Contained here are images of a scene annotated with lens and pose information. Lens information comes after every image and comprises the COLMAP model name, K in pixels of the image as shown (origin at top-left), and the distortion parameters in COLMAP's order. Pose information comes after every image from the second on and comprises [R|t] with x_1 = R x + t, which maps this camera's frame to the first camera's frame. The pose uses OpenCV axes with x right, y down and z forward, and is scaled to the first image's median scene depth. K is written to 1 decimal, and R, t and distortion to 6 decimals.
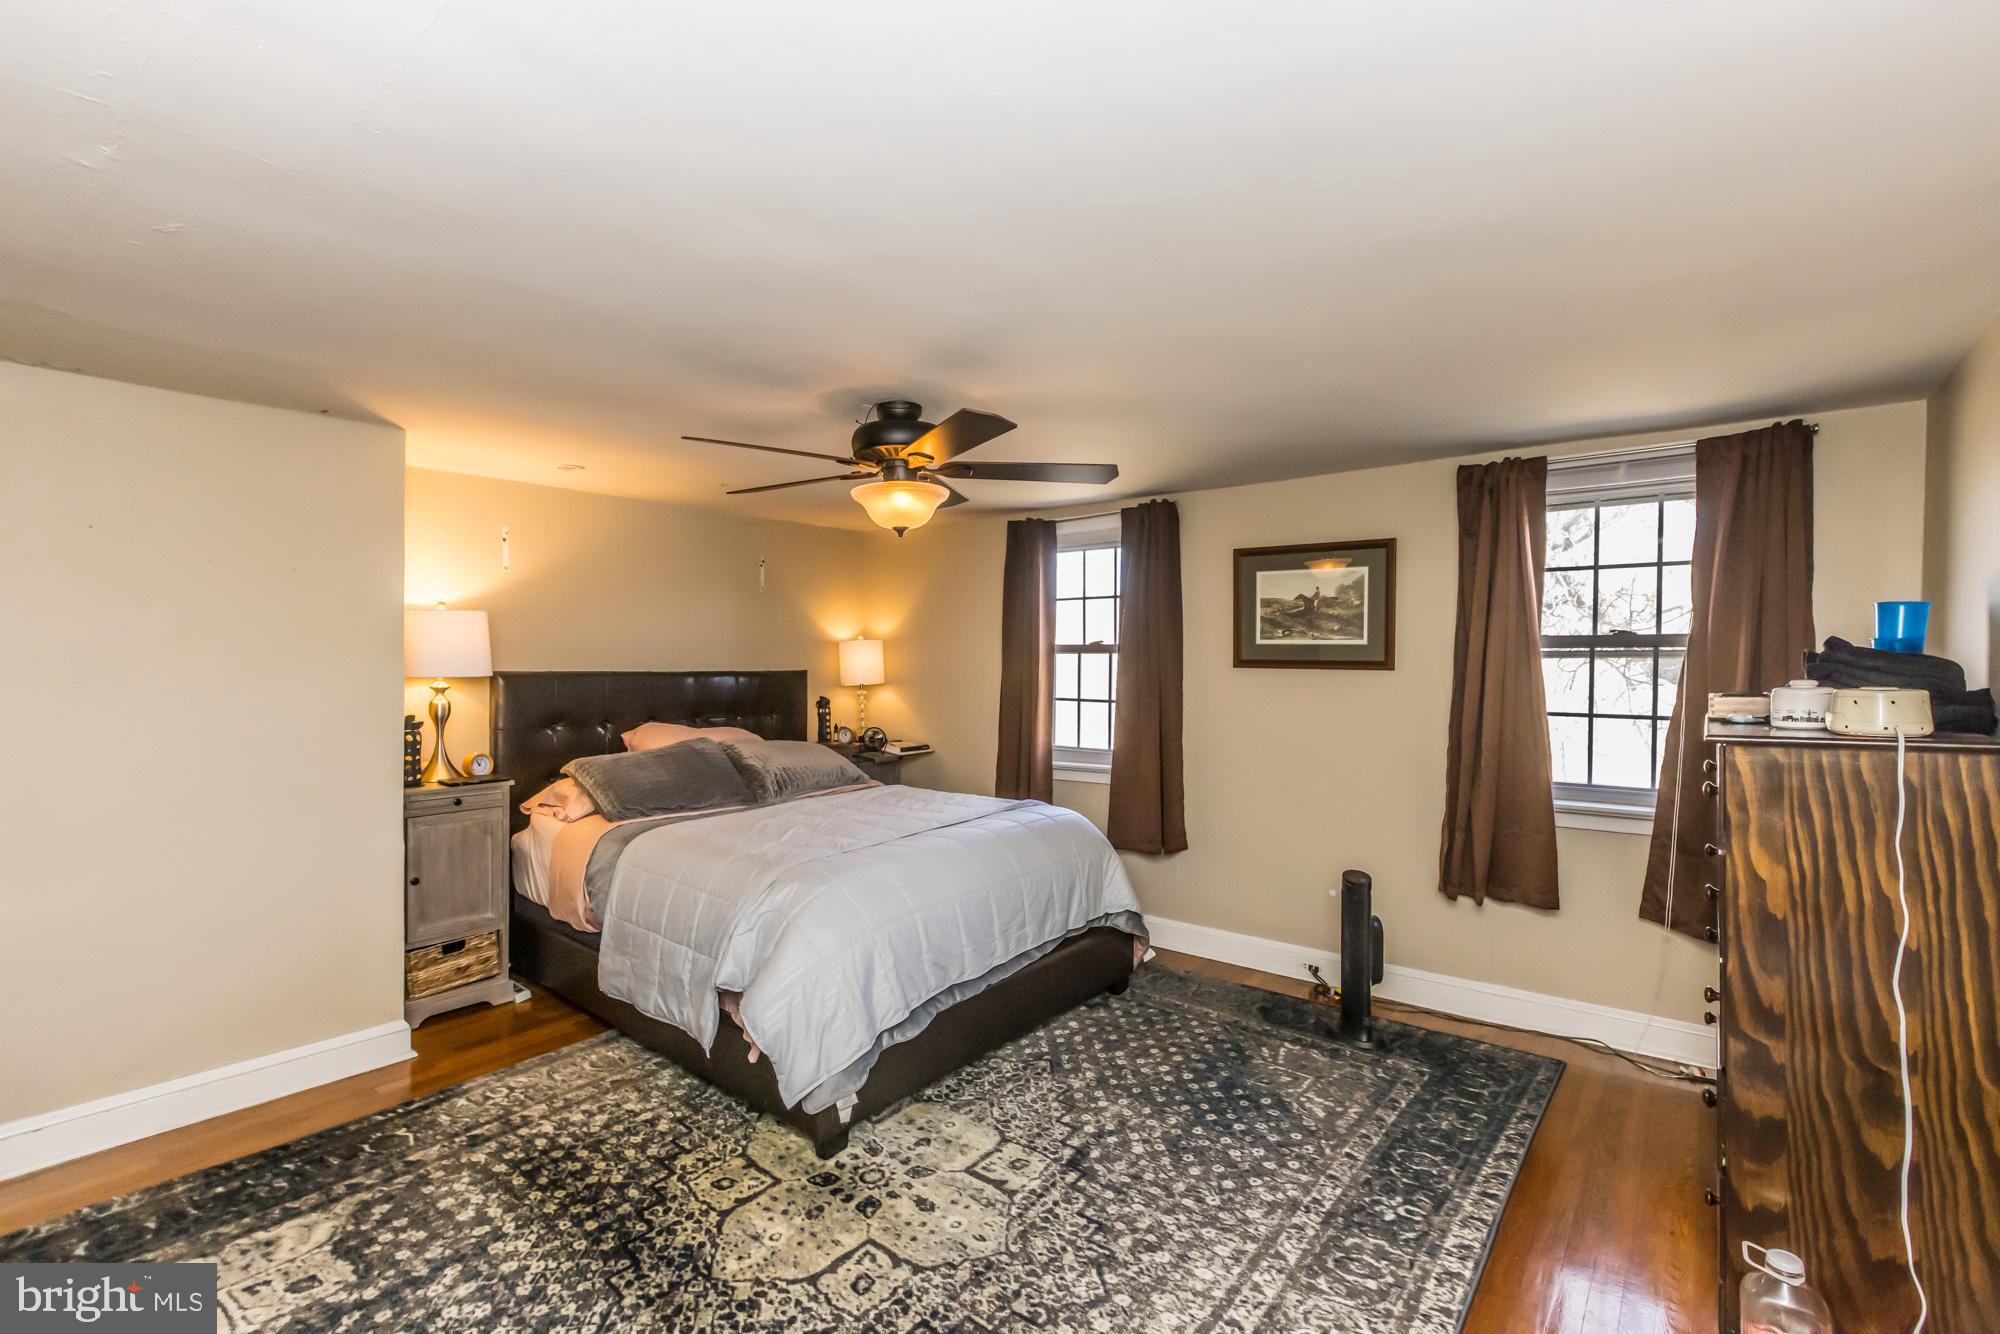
lens RADIAL K [[890.9, 0, 999.7], [0, 890.9, 660.8], [0, 0, 1]] dist [-0.003773, 0.000248]
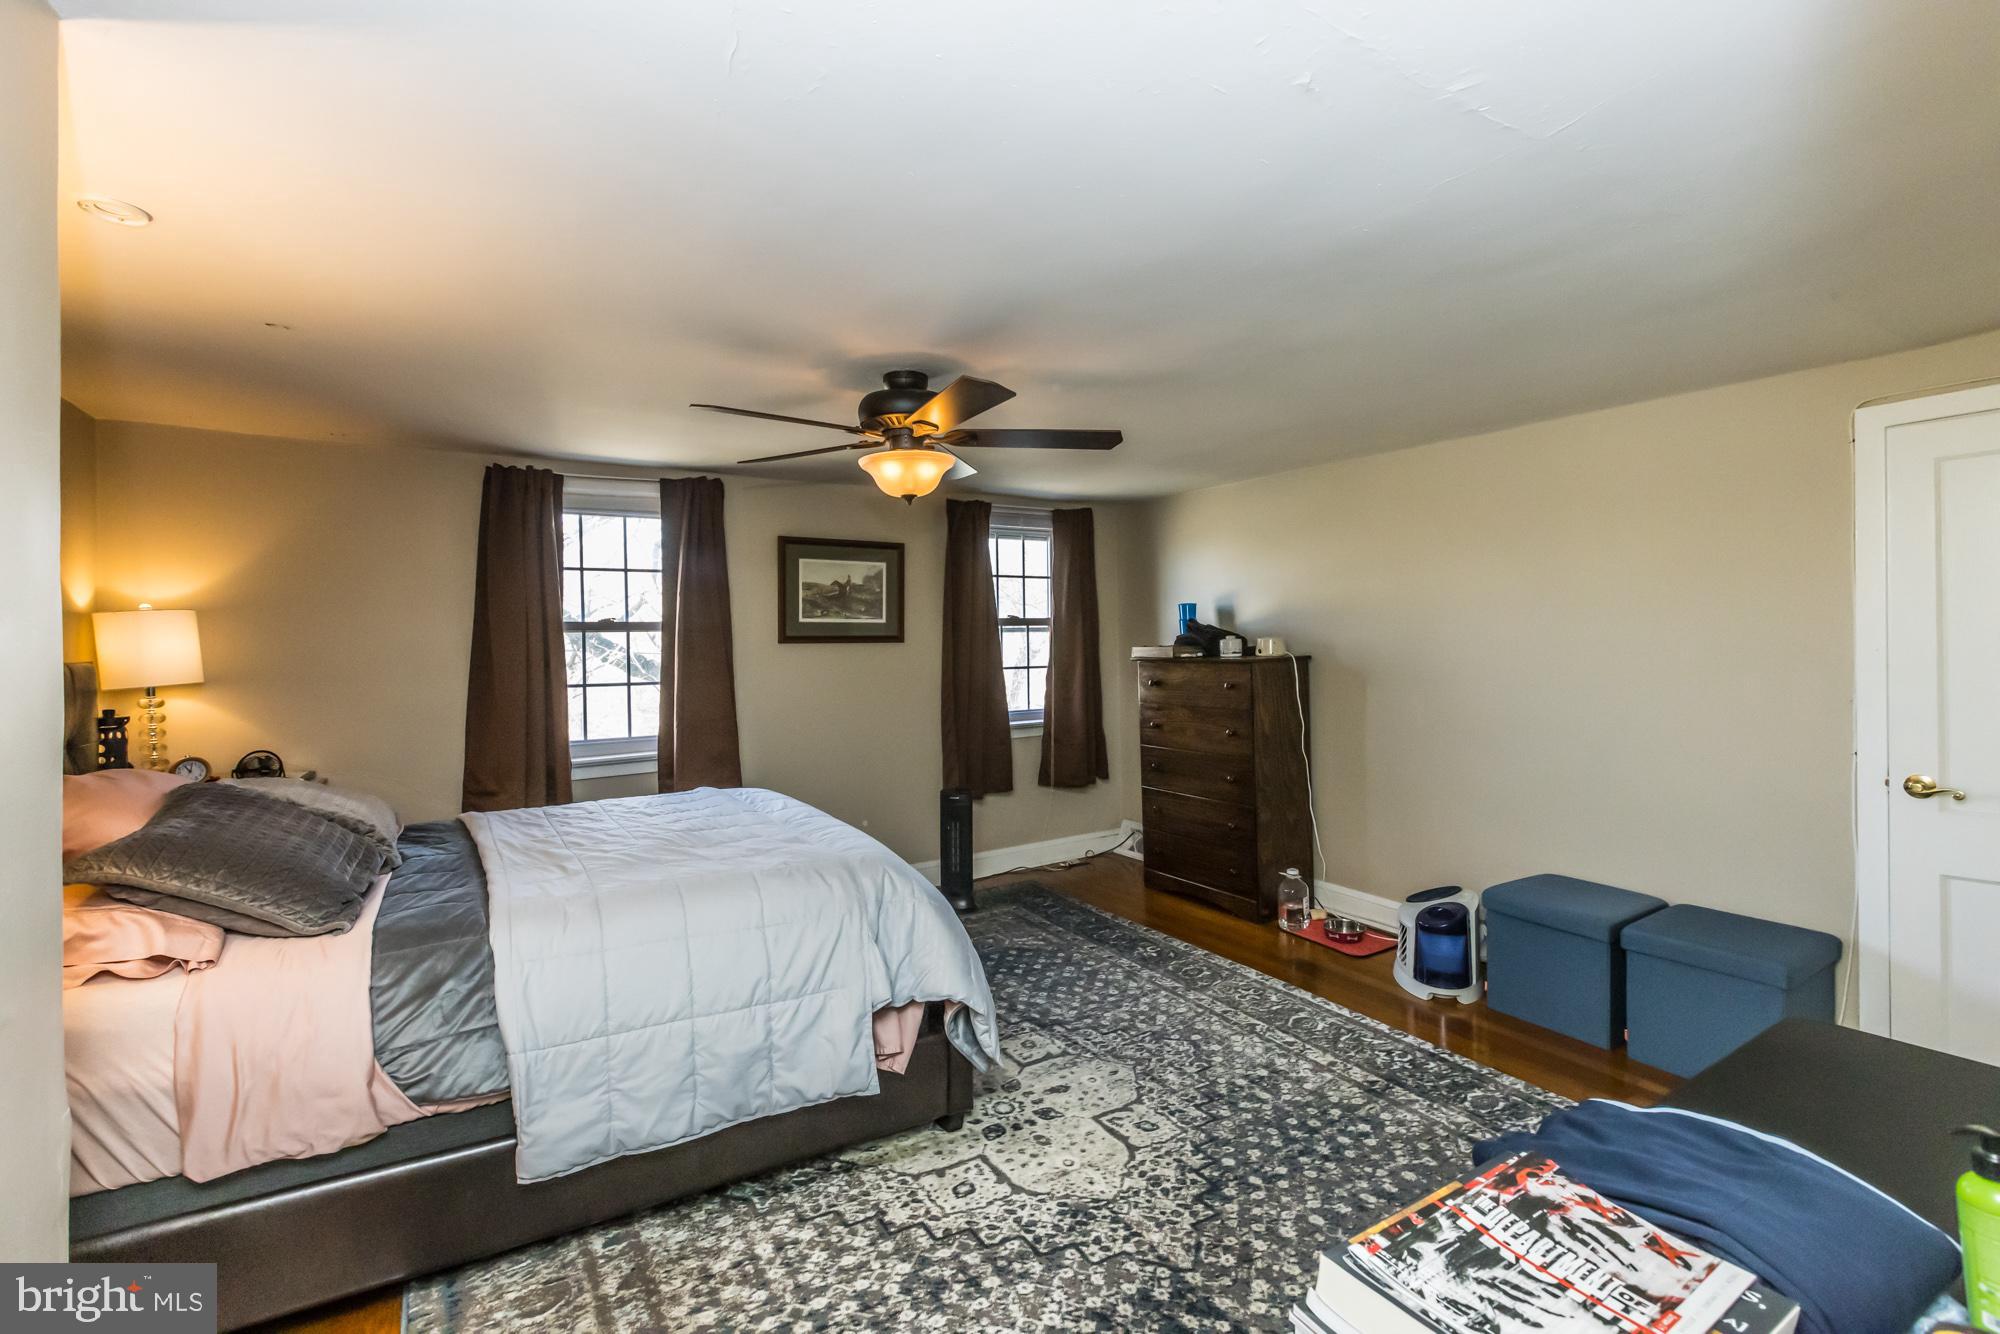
lens RADIAL K [[890.9, 0, 999.4], [0, 890.9, 649.2], [0, 0, 1]] dist [-0.003773, 0.000248]
pose [[0.332580, -0.014910, 0.942957, -1.093186], [0.020850, 0.999747, 0.008454, 0.017206], [-0.942845, 0.016849, 0.332806, 0.608665]]
